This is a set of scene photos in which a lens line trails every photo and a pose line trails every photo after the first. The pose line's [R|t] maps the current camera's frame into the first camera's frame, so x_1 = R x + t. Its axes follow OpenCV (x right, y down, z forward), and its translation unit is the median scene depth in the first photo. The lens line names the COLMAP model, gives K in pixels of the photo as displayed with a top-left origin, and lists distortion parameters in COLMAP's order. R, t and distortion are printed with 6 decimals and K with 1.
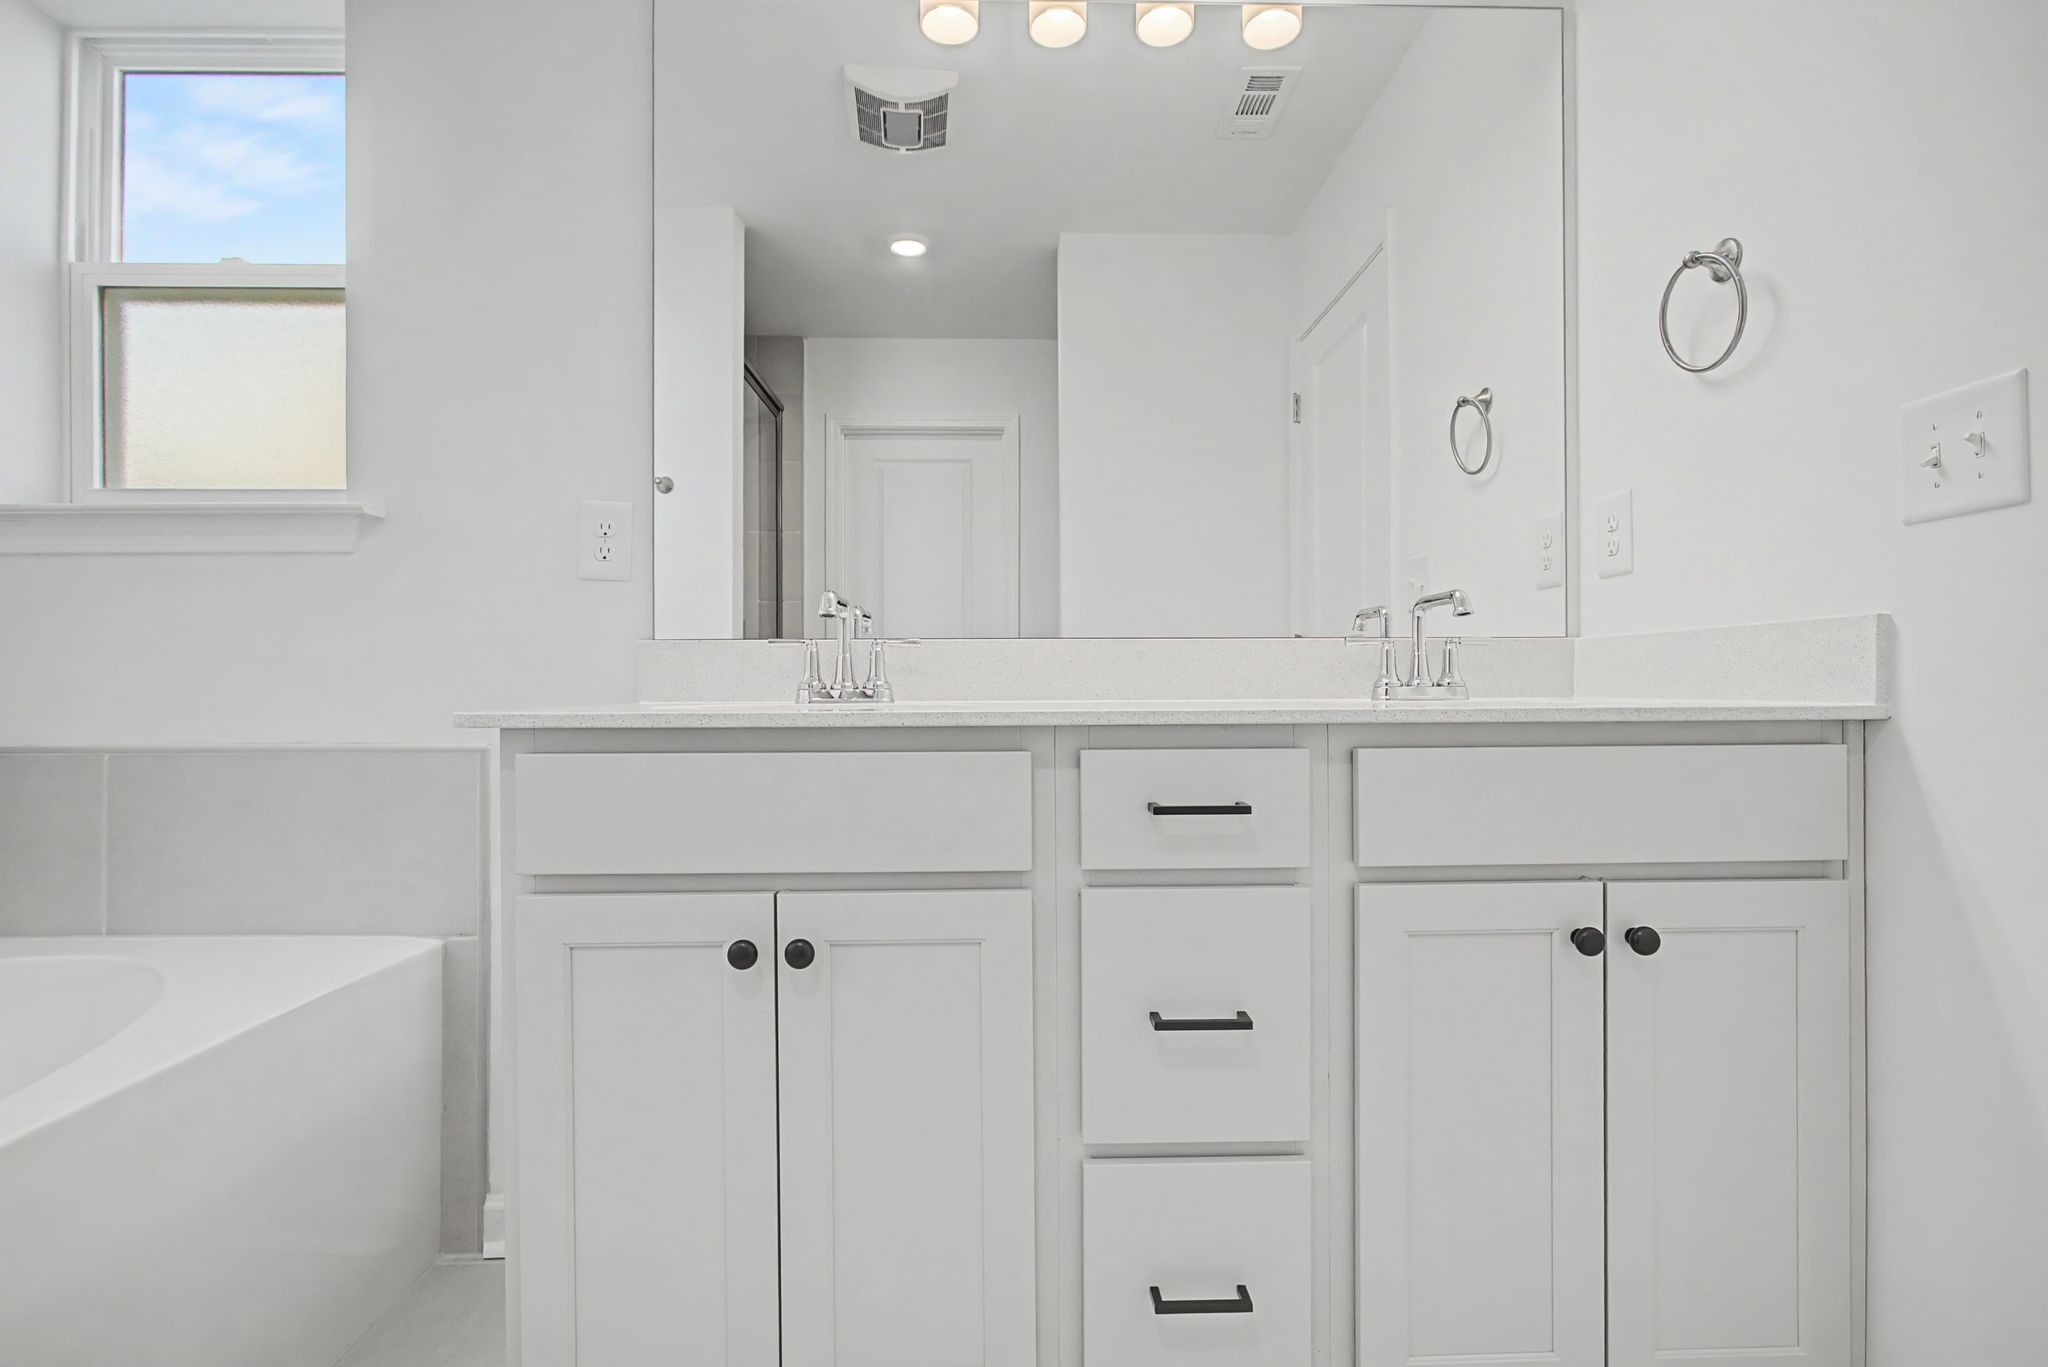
lens RADIAL K [[982.4, 0, 1024.0], [0, 982.4, 683.5], [0, 0, 1]] dist [-0.003798, 0.000156]
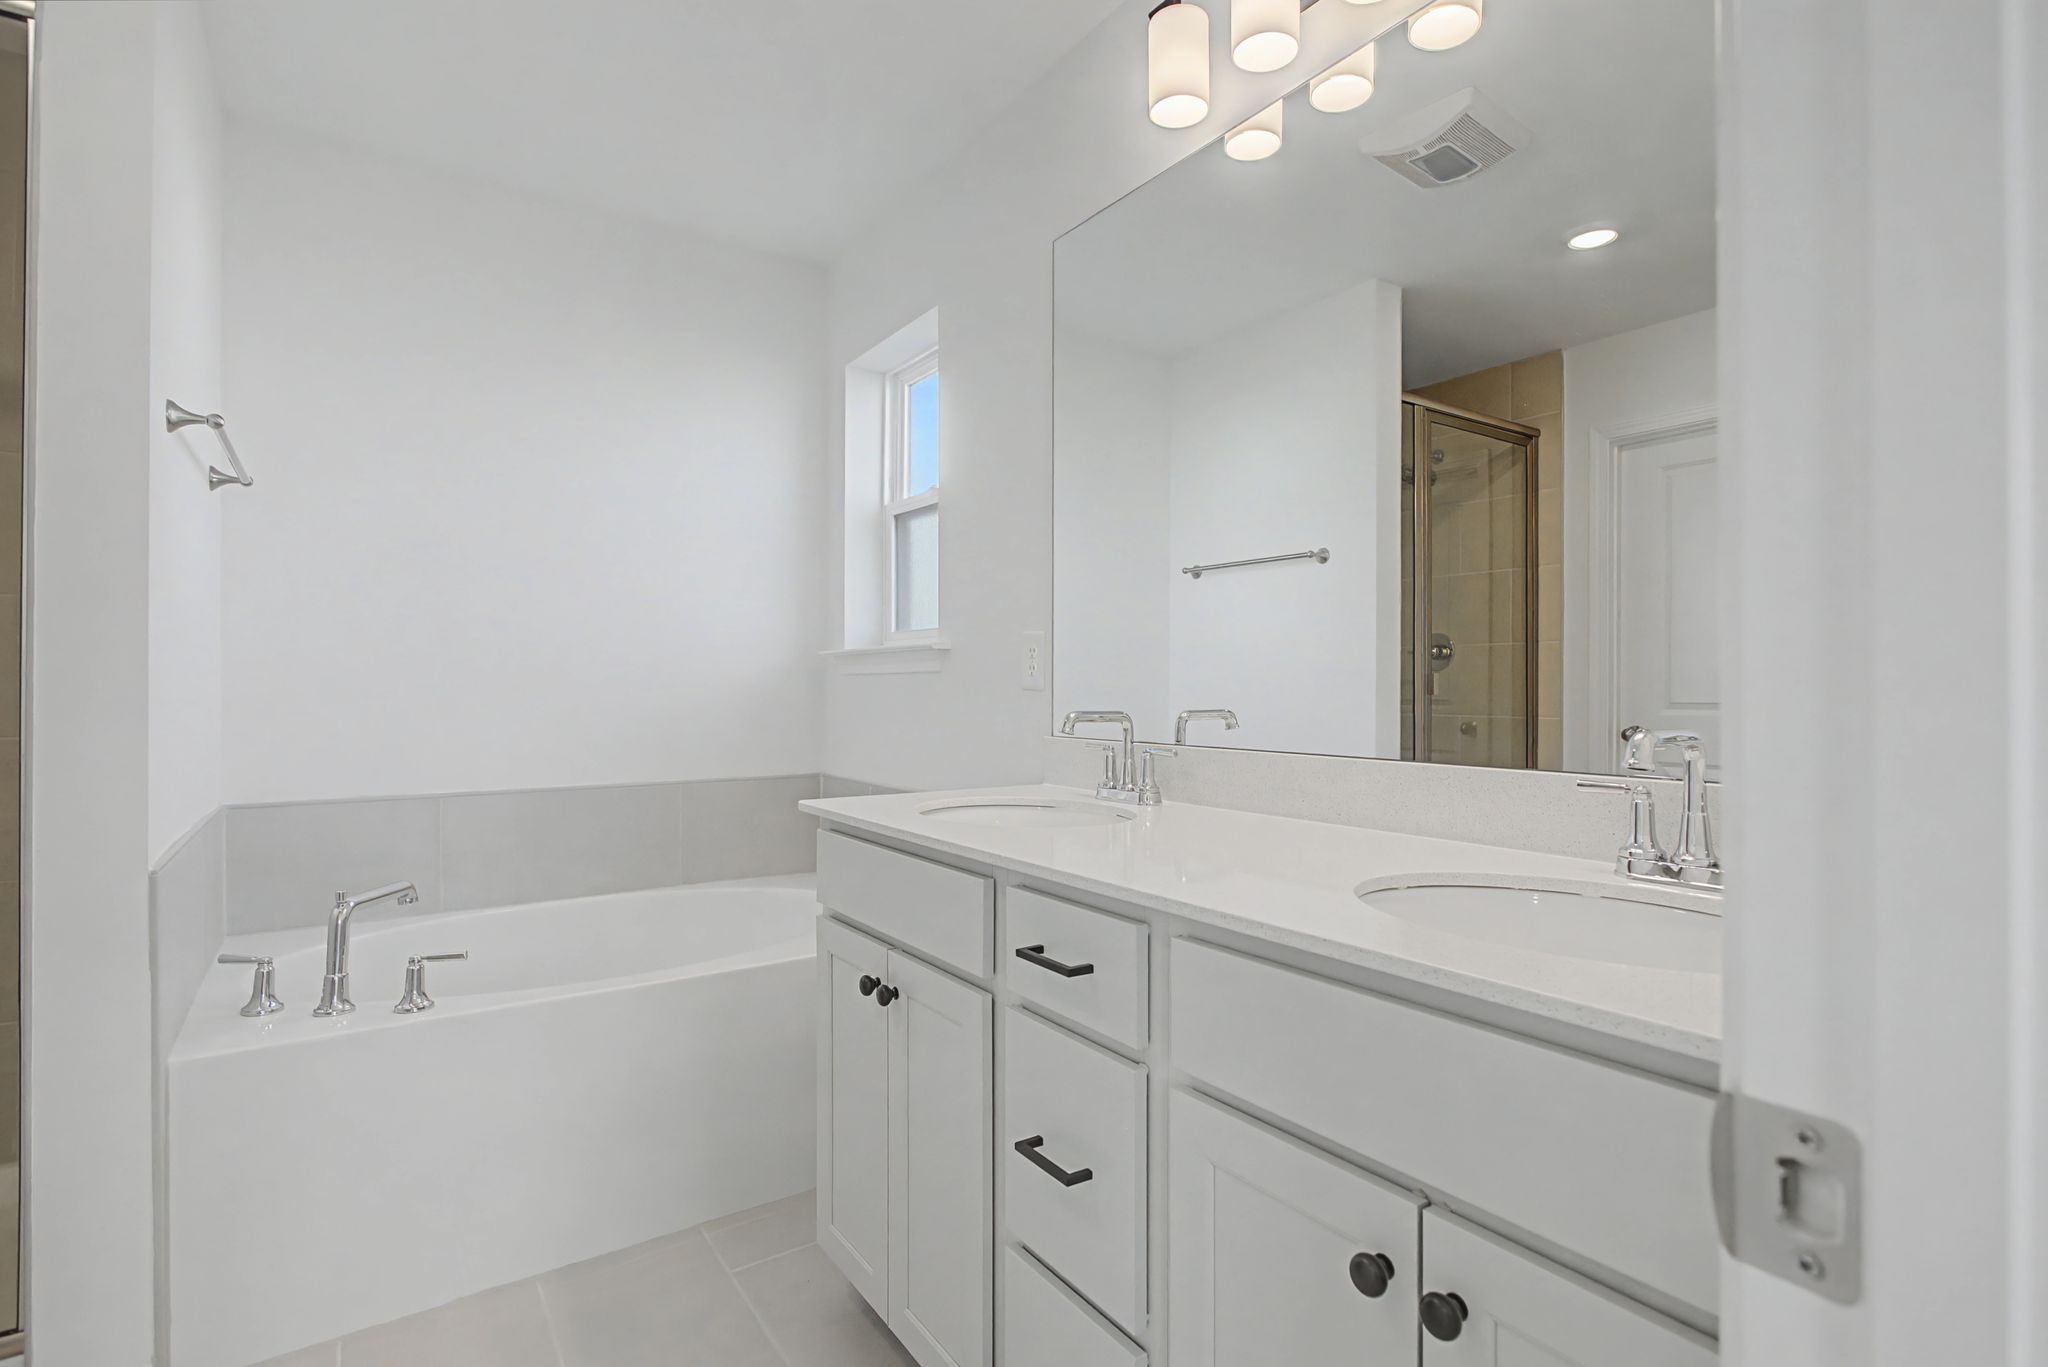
lens RADIAL K [[982.4, 0, 1024.0], [0, 982.4, 683.5], [0, 0, 1]] dist [-0.003798, 0.000156]
pose [[0.542739, 0.001645, -0.839900, 0.644156], [-0.005532, 0.999983, -0.001617, -0.103711], [0.839883, 0.005524, 0.542739, 0.243428]]
